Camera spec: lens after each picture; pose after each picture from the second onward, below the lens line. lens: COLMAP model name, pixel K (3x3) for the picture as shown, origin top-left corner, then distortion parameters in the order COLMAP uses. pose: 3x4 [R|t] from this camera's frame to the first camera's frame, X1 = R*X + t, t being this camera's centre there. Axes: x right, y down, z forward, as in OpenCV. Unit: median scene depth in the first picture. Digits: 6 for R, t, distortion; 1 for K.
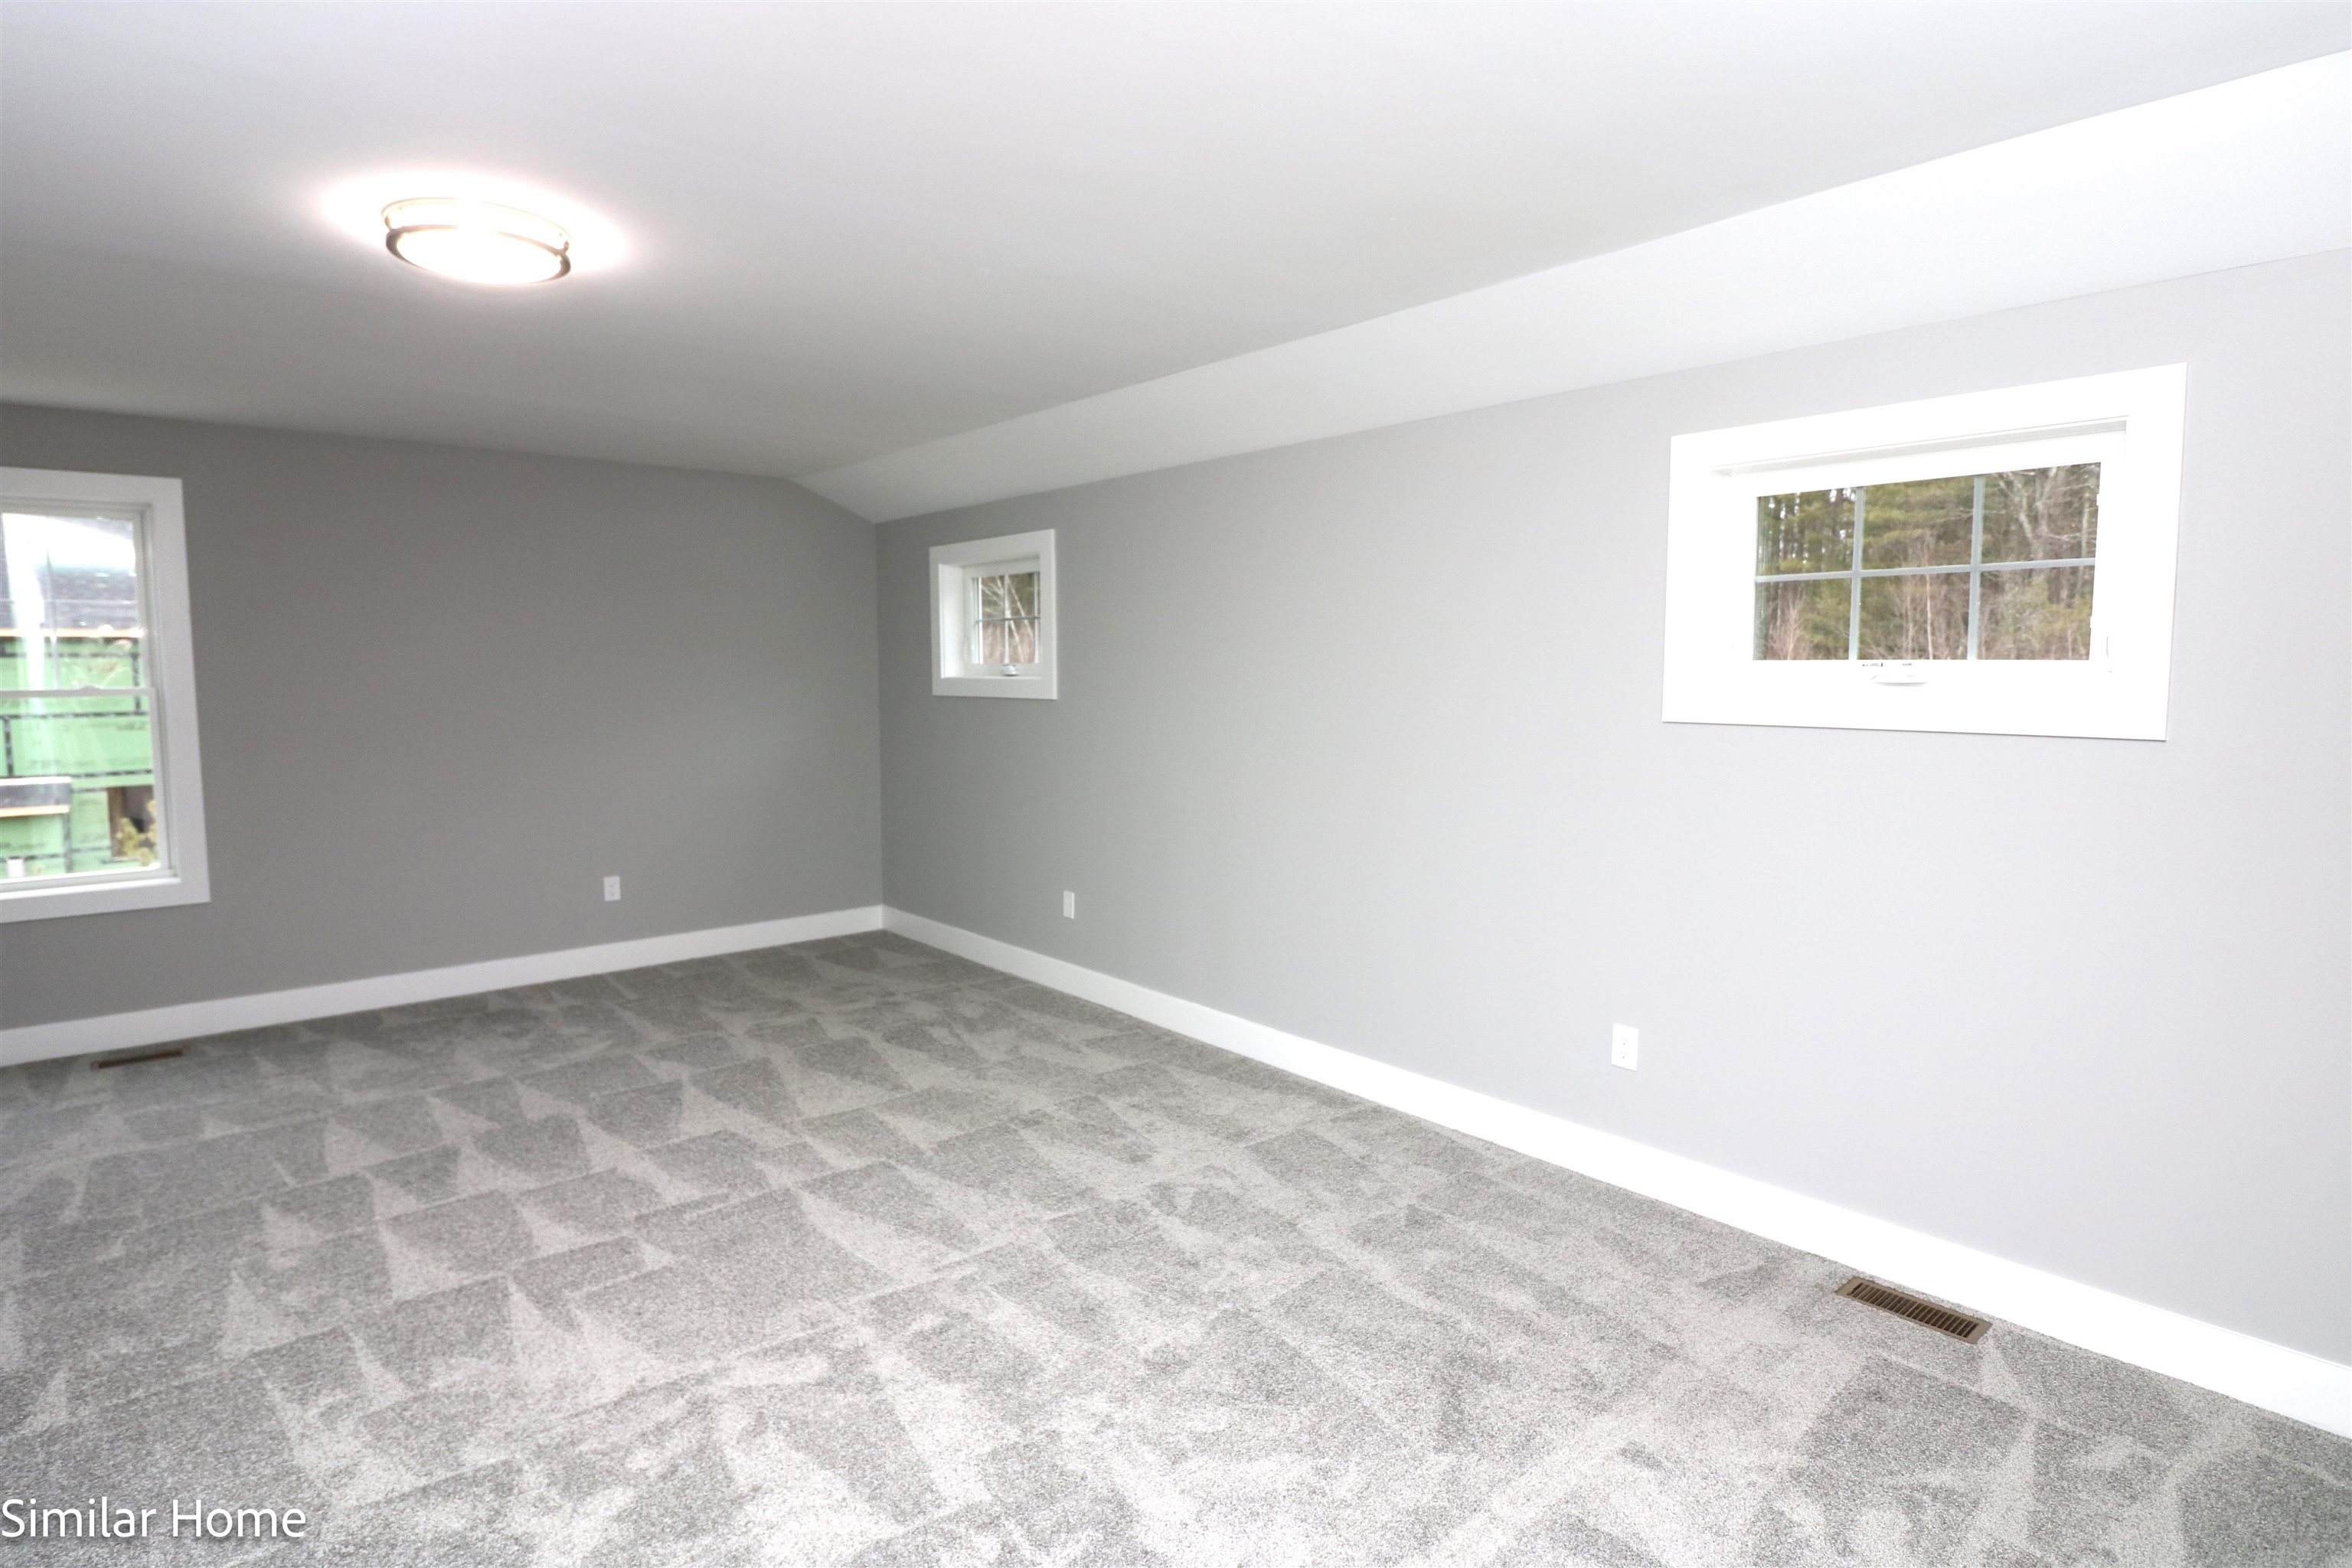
lens RADIAL K [[1190.5, 0, 1178.1], [0, 1190.5, 756.2], [0, 0, 1]] dist [0.015955, -0.016123]
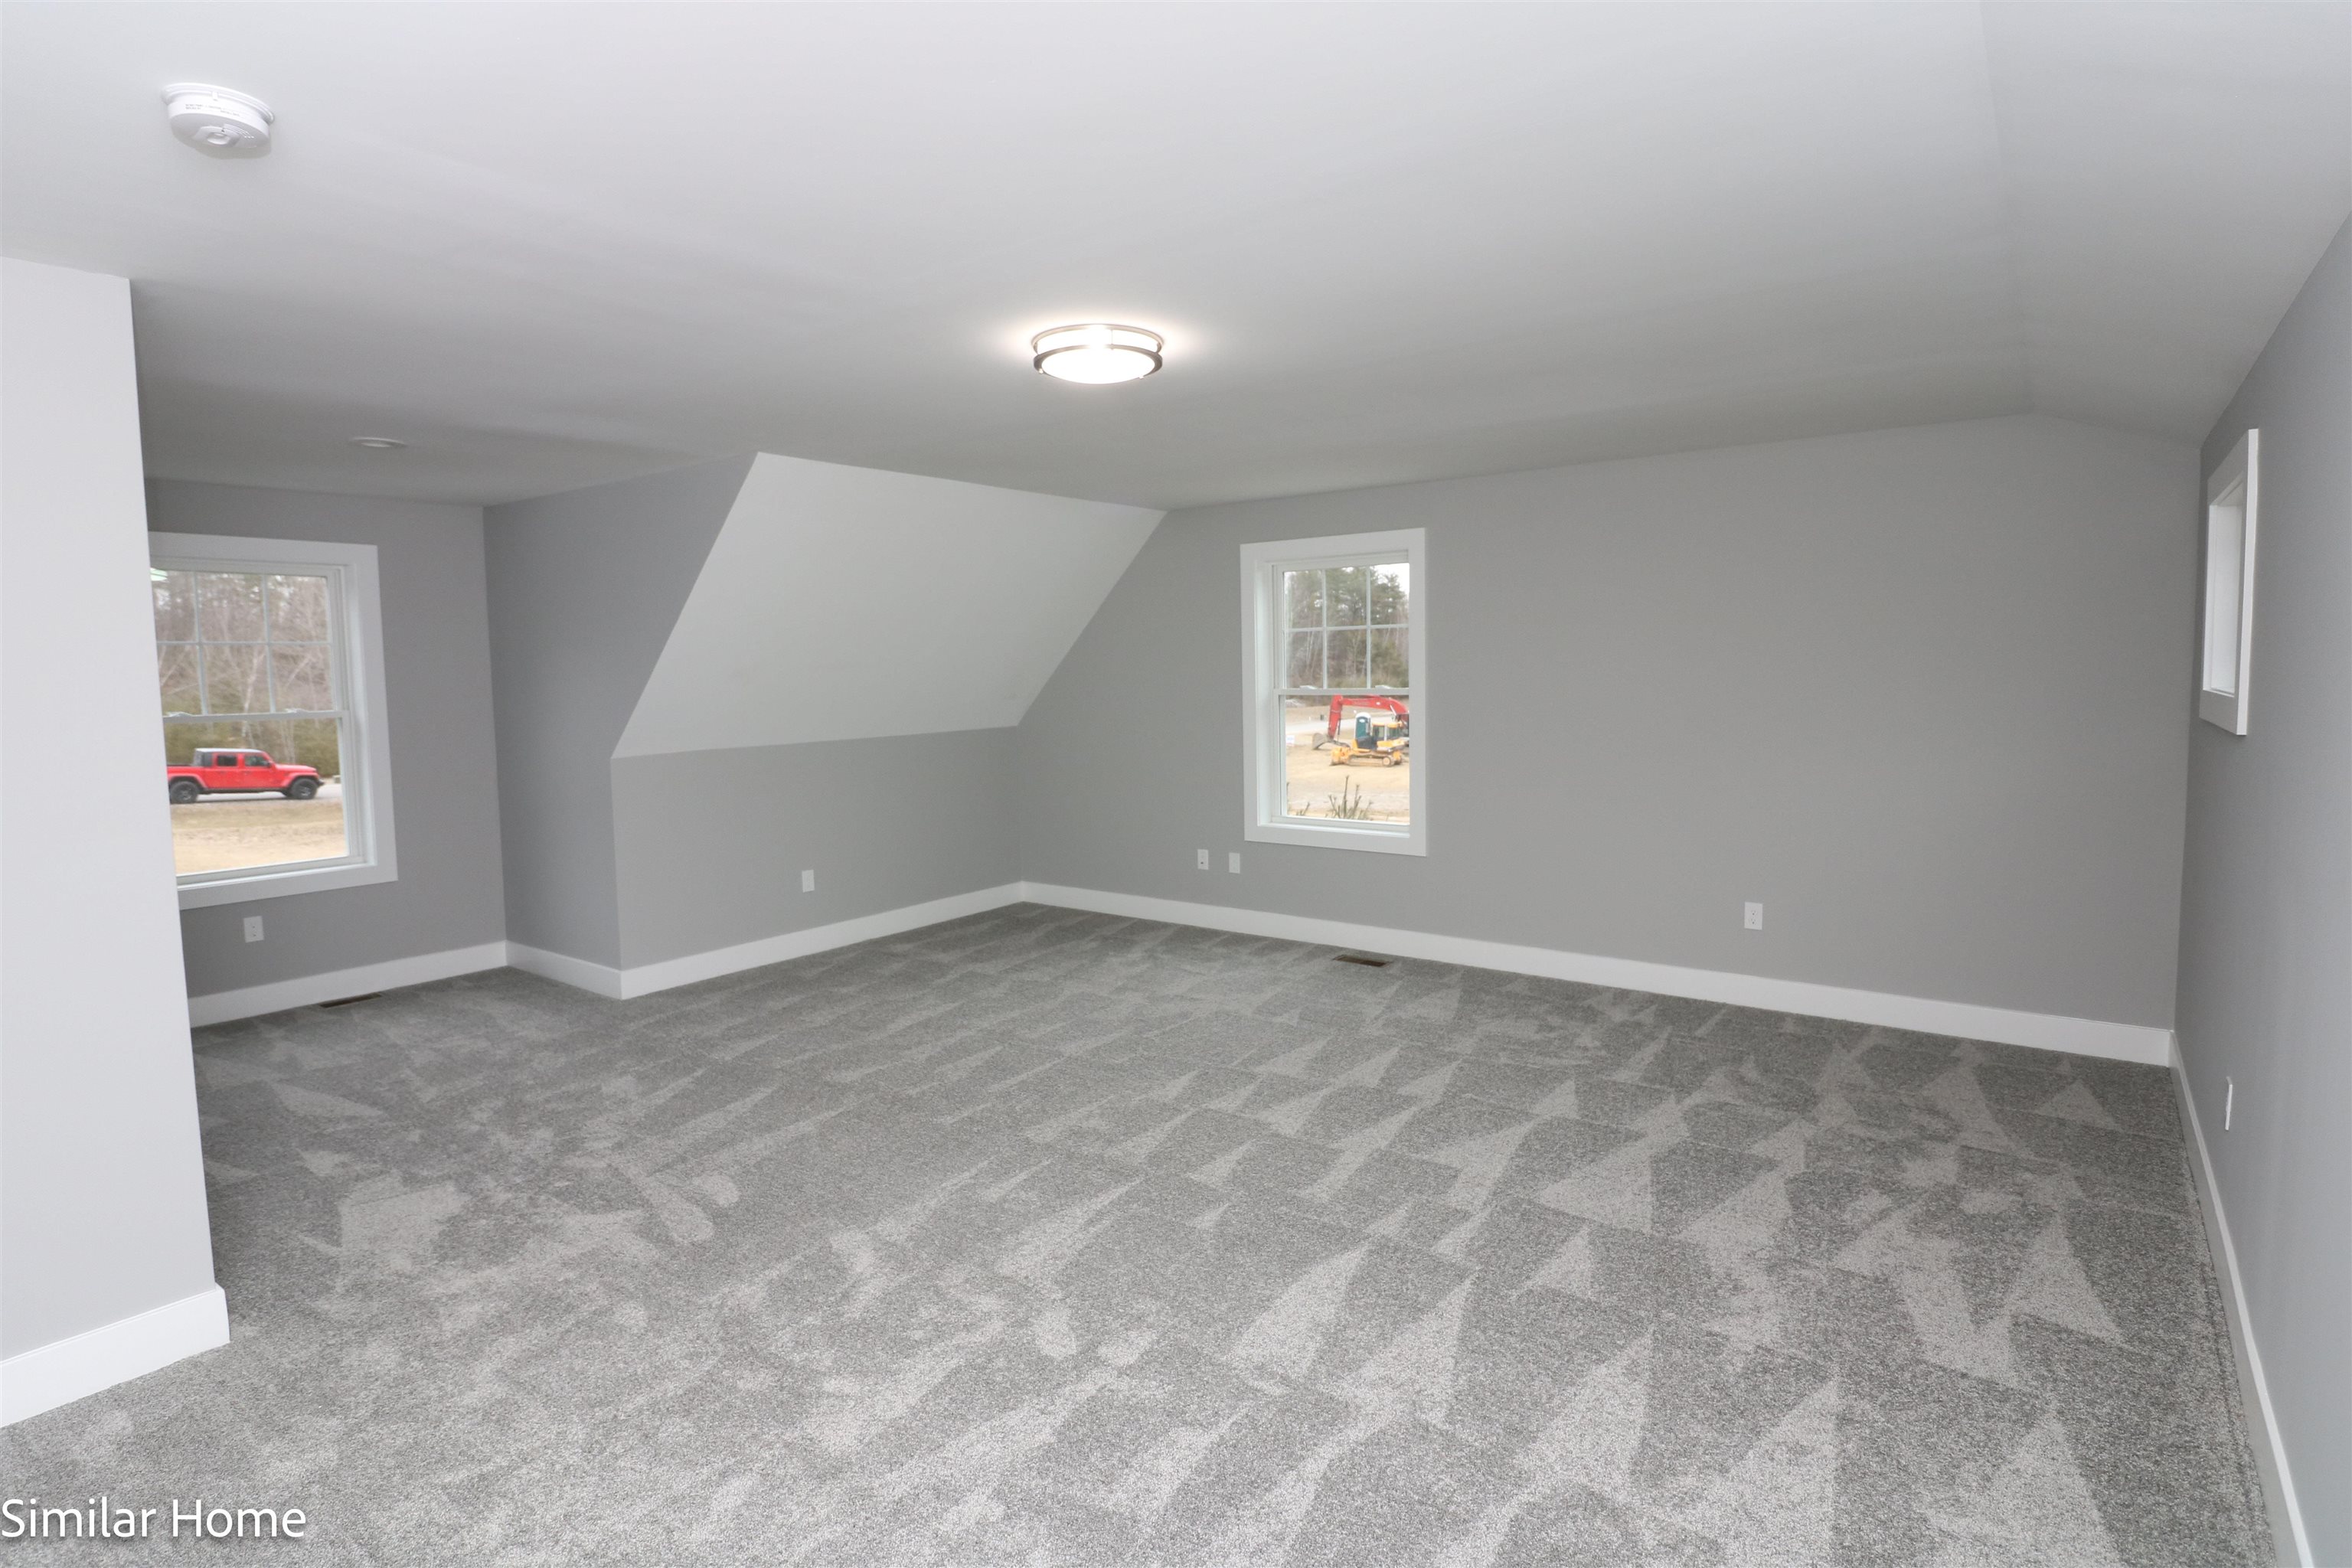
lens RADIAL K [[1190.5, 0, 1178.1], [0, 1190.5, 756.2], [0, 0, 1]] dist [0.015955, -0.016123]
pose [[0.214617, 0.070178, -0.974174, 0.484449], [-0.057107, 0.996611, 0.059214, -0.063473], [0.975027, 0.042924, 0.217897, 0.549481]]
